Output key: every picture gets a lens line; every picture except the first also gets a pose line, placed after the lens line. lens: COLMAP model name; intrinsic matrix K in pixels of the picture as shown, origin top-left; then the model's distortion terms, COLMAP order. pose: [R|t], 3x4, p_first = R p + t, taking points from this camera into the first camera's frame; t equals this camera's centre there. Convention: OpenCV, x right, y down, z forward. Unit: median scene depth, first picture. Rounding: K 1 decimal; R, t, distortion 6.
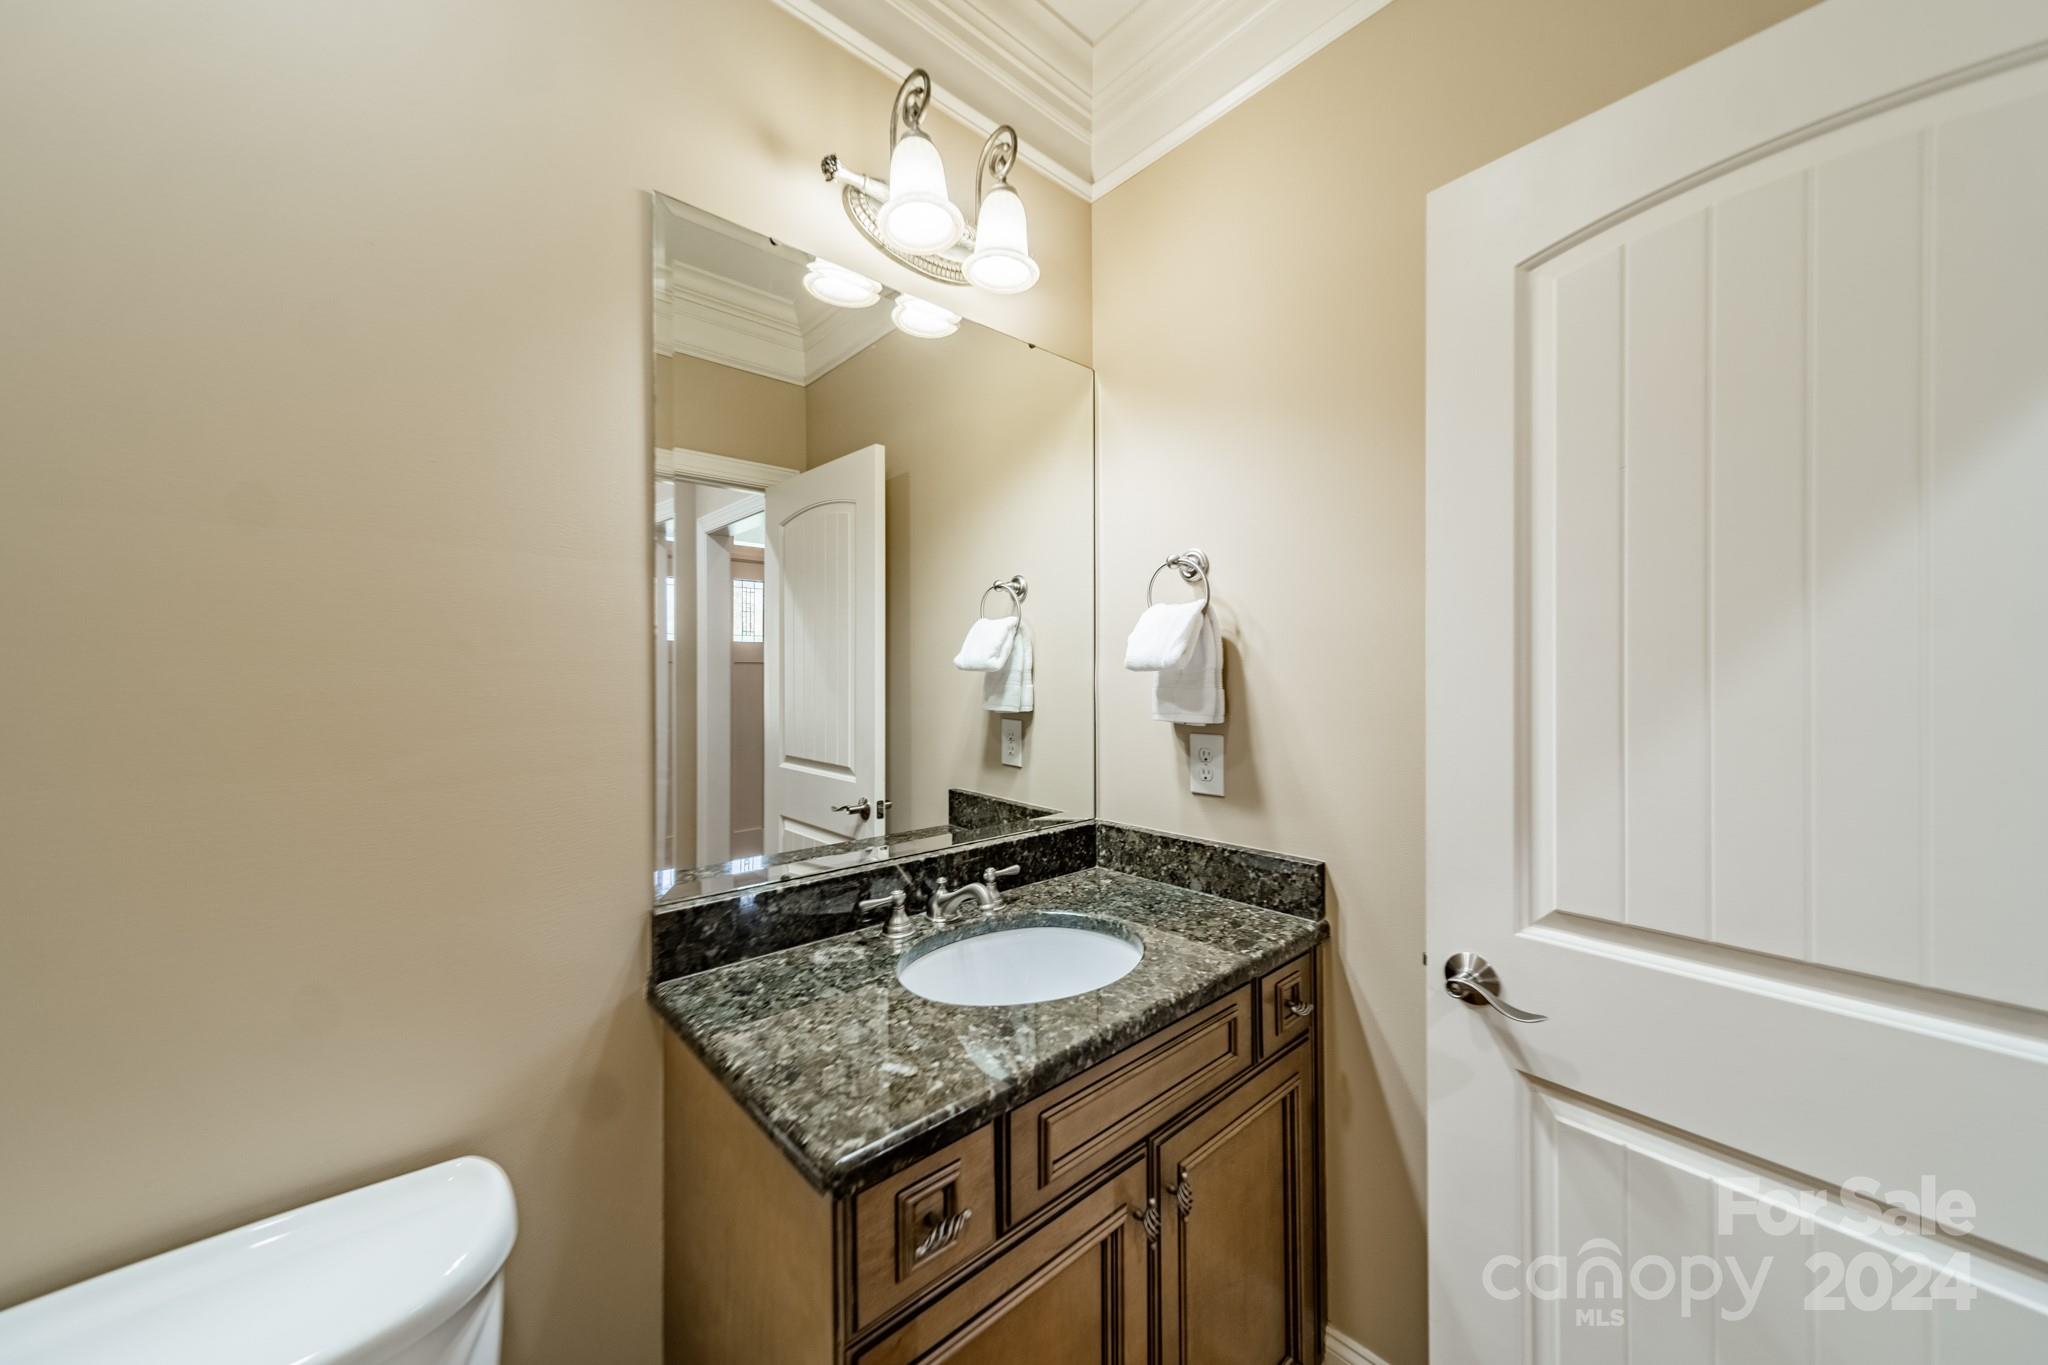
lens RADIAL K [[731.1, 0, 1024.2], [0, 731.1, 671.7], [0, 0, 1]] dist [0.006527, 0.000534]
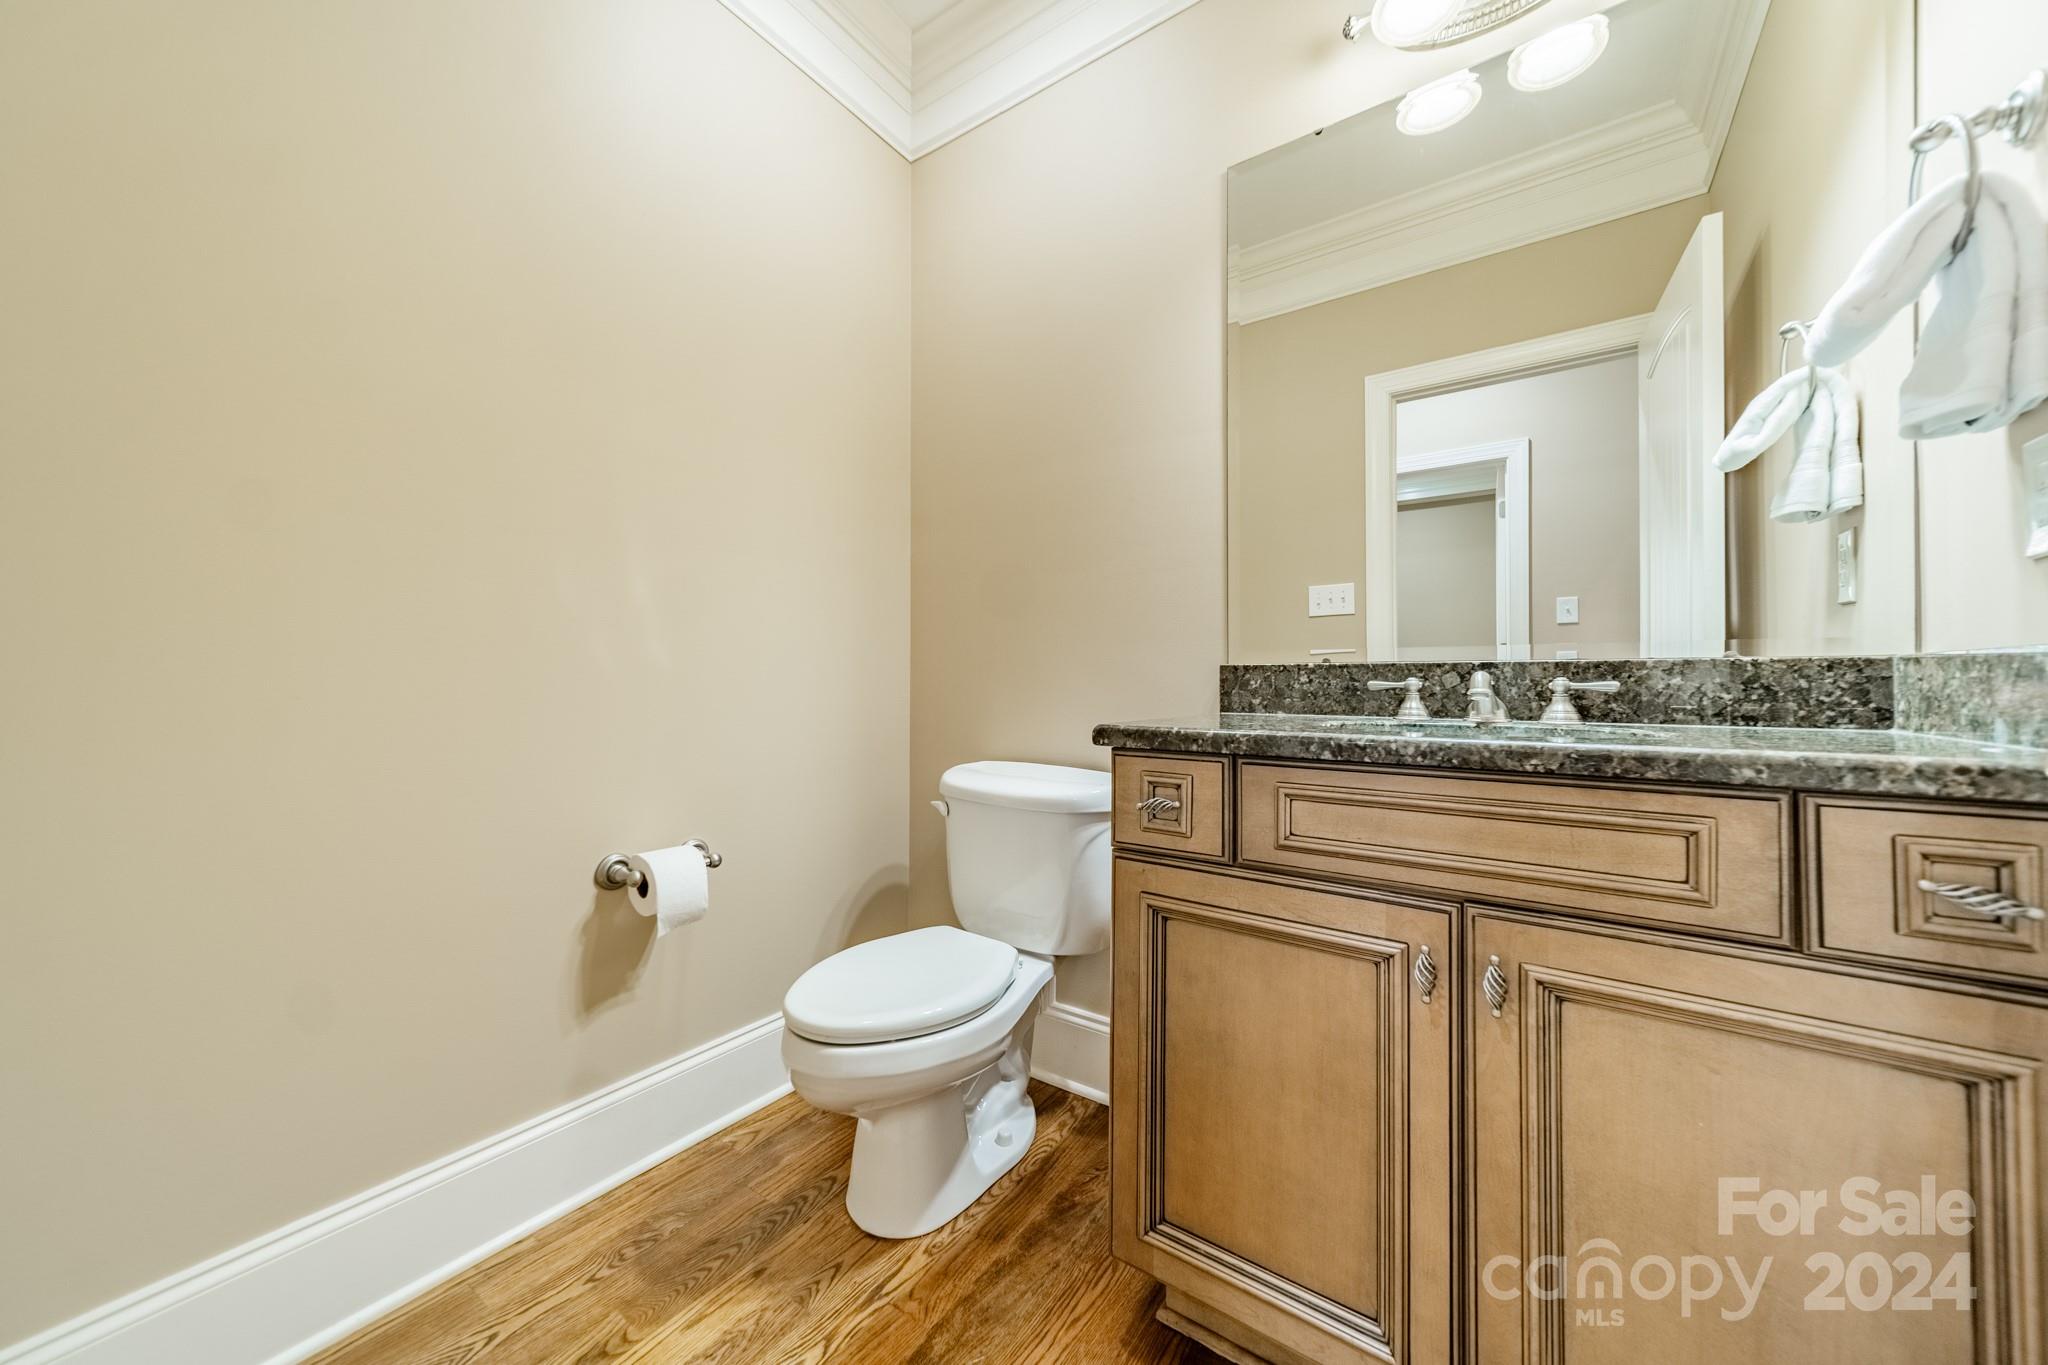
lens RADIAL K [[731.1, 0, 1020.2], [0, 731.1, 682.4], [0, 0, 1]] dist [0.006527, 0.000534]
pose [[0.208619, 0.004188, -0.977988, 0.707503], [0.000001, 0.999991, 0.004283, 0.300242], [0.977997, -0.000895, 0.208618, 0.254627]]
